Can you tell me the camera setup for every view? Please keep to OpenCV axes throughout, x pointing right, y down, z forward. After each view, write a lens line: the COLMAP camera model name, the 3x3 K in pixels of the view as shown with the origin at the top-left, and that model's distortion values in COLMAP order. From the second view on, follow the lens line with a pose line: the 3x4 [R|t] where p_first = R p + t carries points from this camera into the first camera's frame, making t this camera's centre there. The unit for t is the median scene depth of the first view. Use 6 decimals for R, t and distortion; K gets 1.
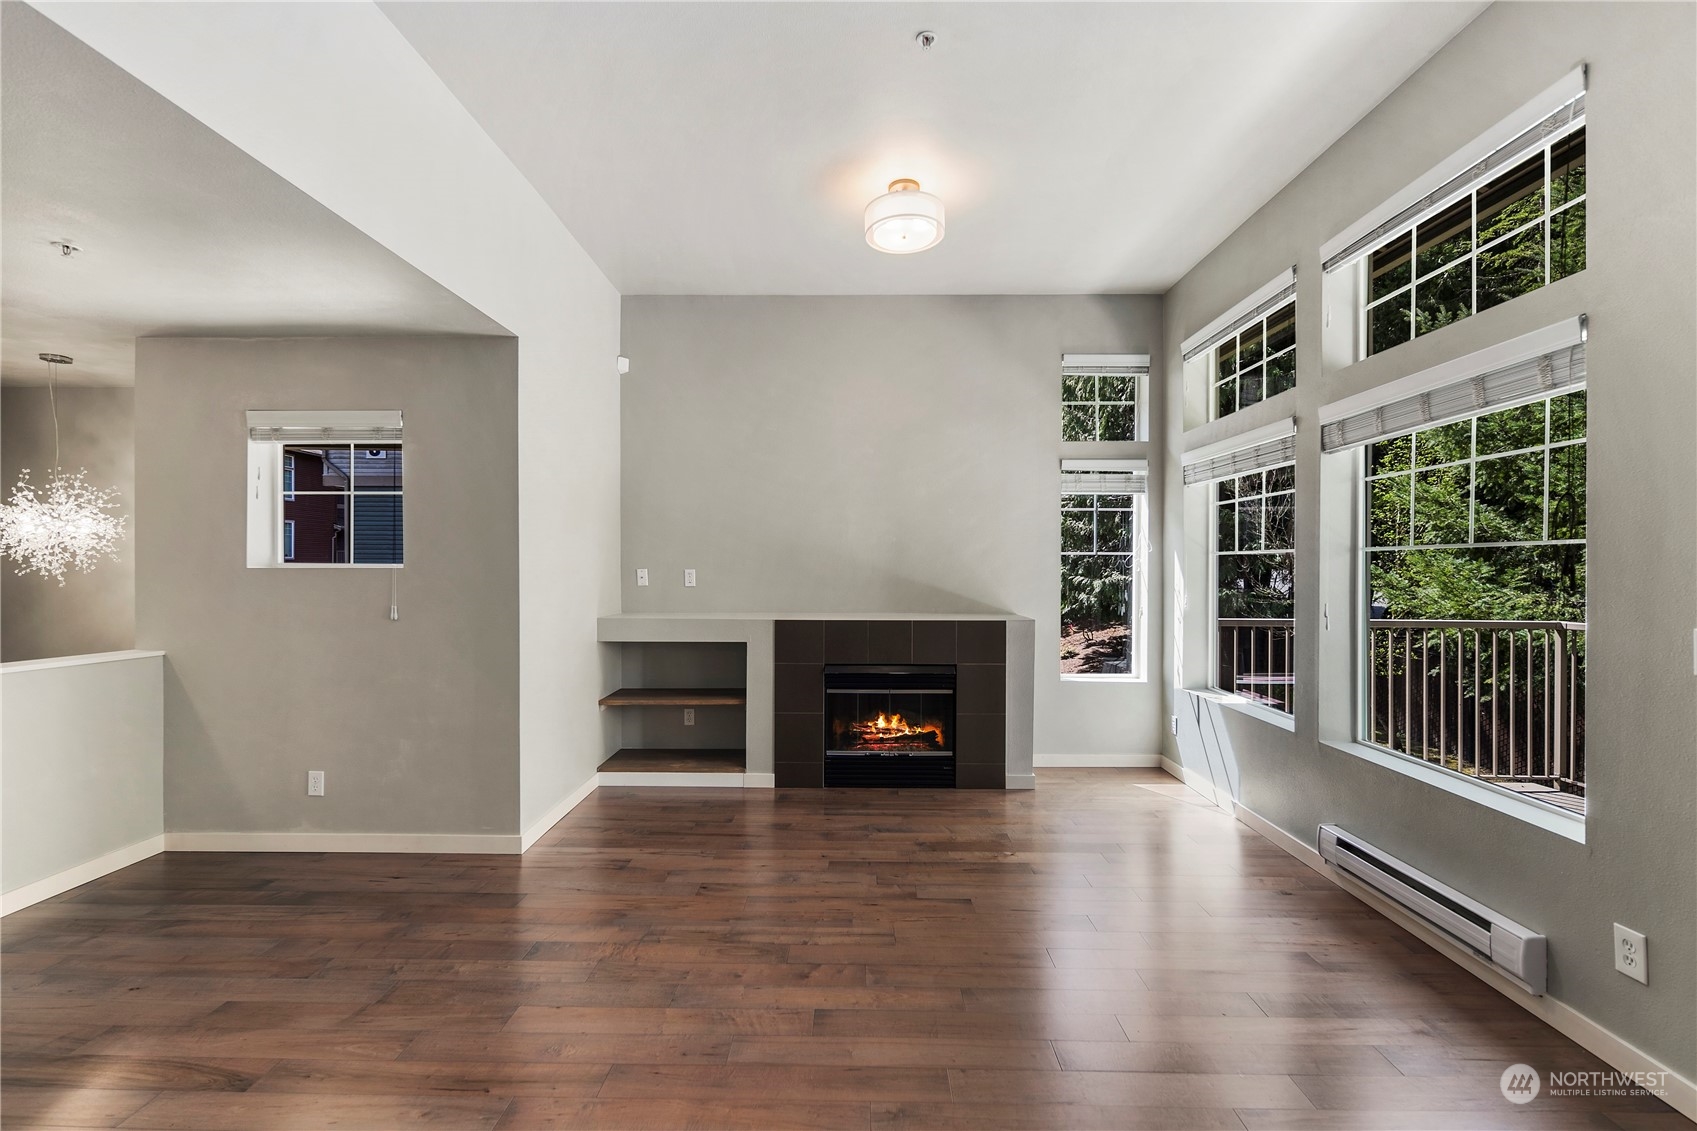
lens RADIAL K [[740.7, 0, 853.2], [0, 740.7, 571.0], [0, 0, 1]] dist [-0.001886, -0.000514]
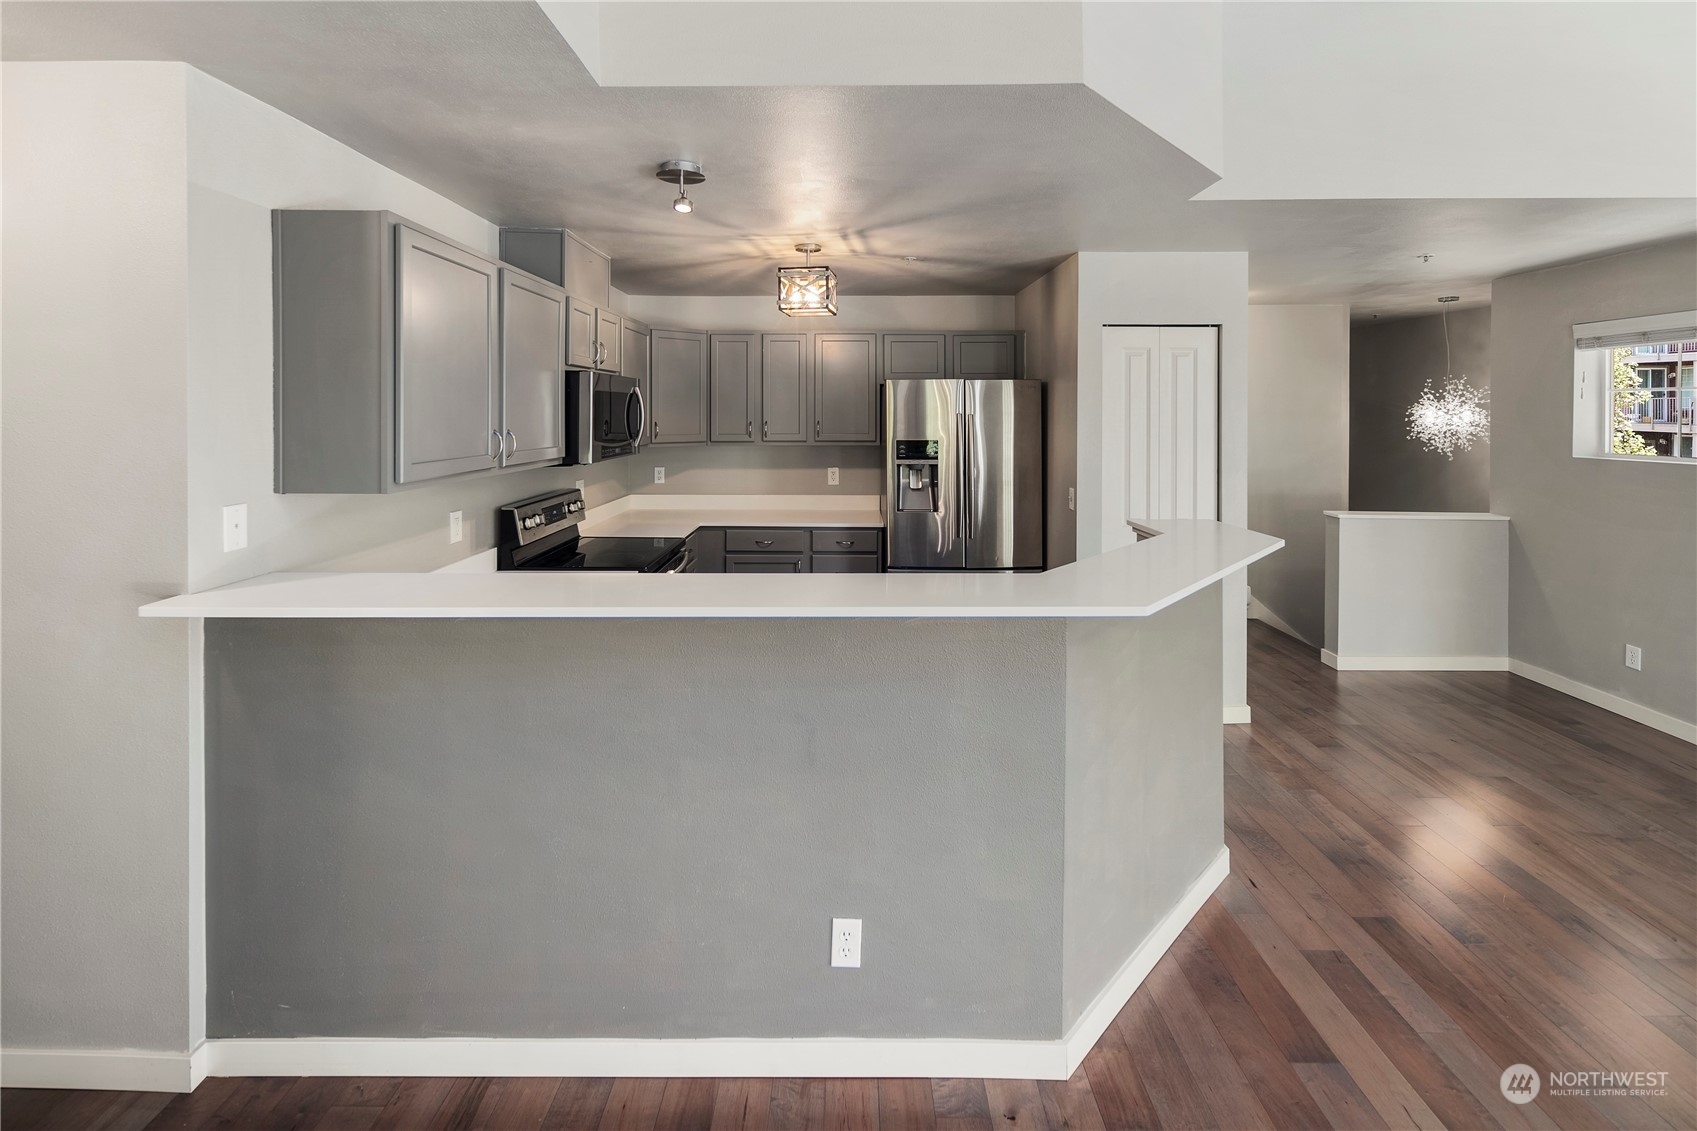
lens RADIAL K [[739.4, 0, 845.6], [0, 739.4, 411.1], [0, 0, 1]] dist [0.000656, -0.000170]
pose [[0.005582, -0.002636, -0.999981, 0.324295], [-0.006224, 0.999977, -0.002671, -0.060527], [0.999965, 0.006238, 0.005566, -0.158350]]
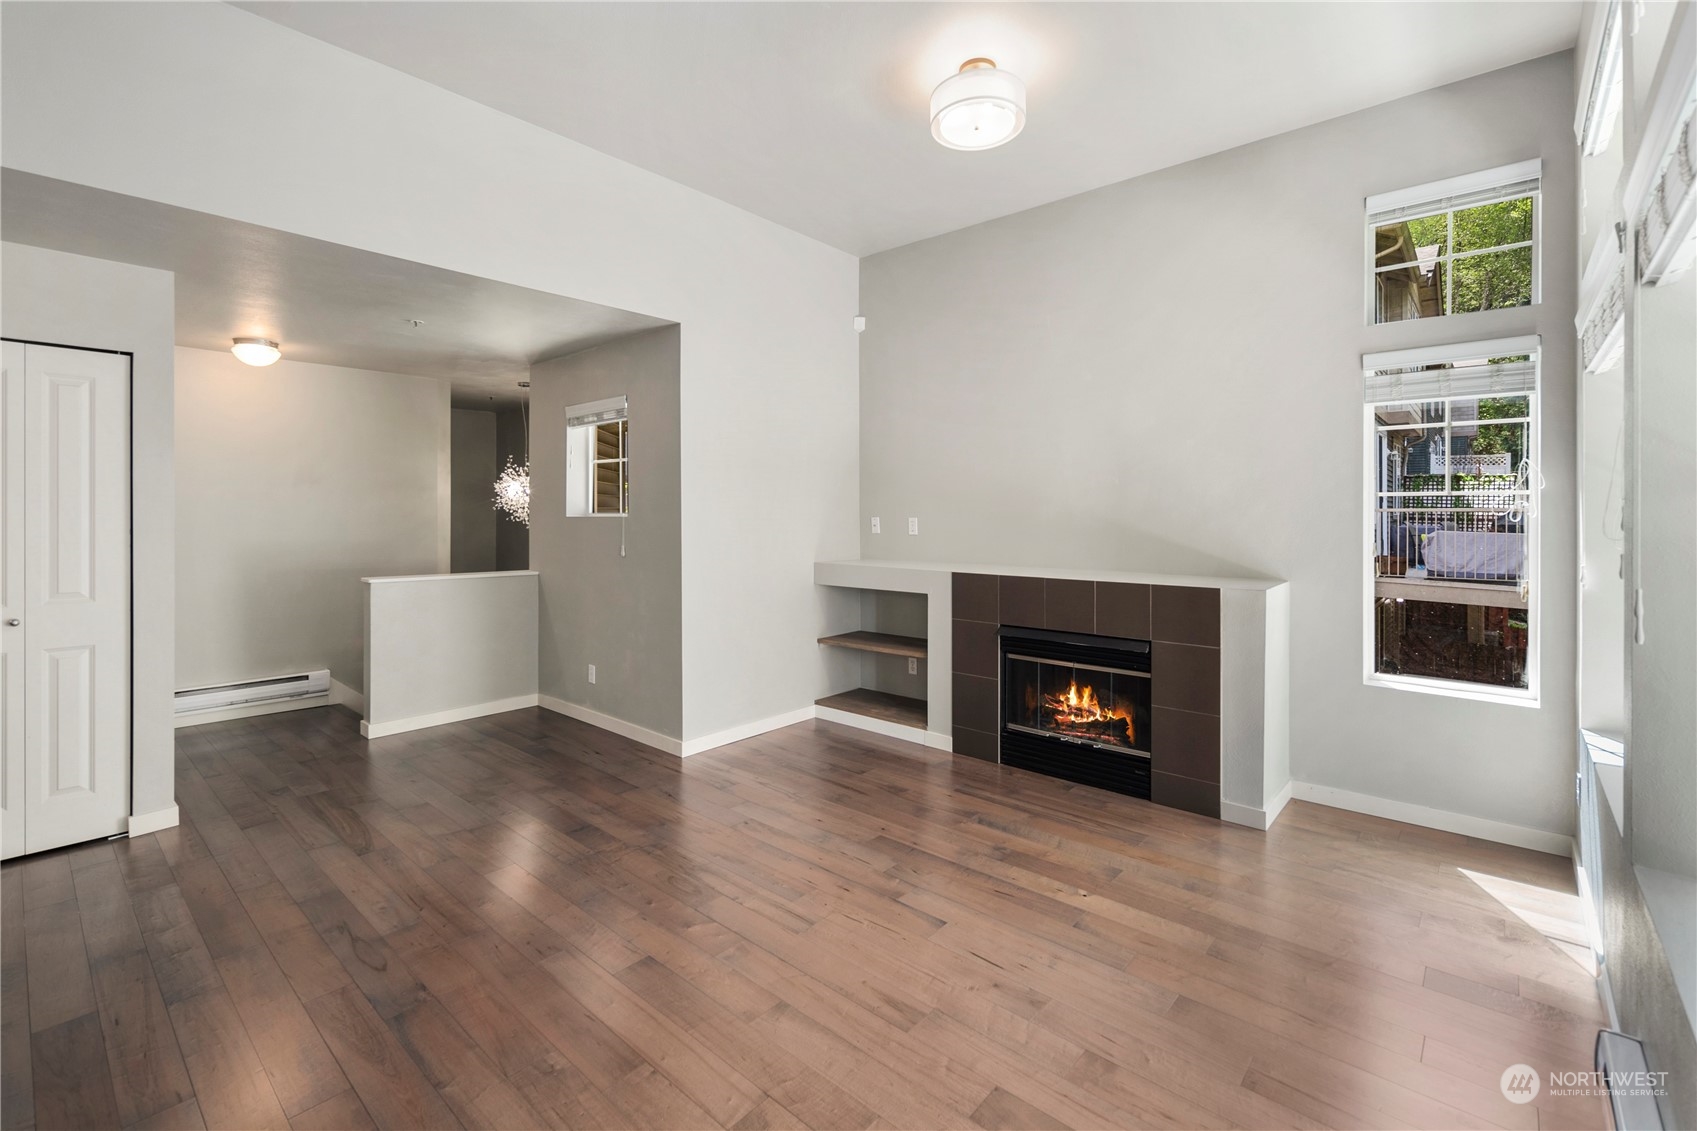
lens RADIAL K [[746.1, 0, 851.7], [0, 746.1, 513.8], [0, 0, 1]] dist [0.001903, 0.000105]
pose [[0.757793, -0.003095, -0.652488, 0.478748], [-0.002075, 0.999972, -0.007153, -0.000264], [0.652492, 0.006774, 0.757765, 0.238208]]
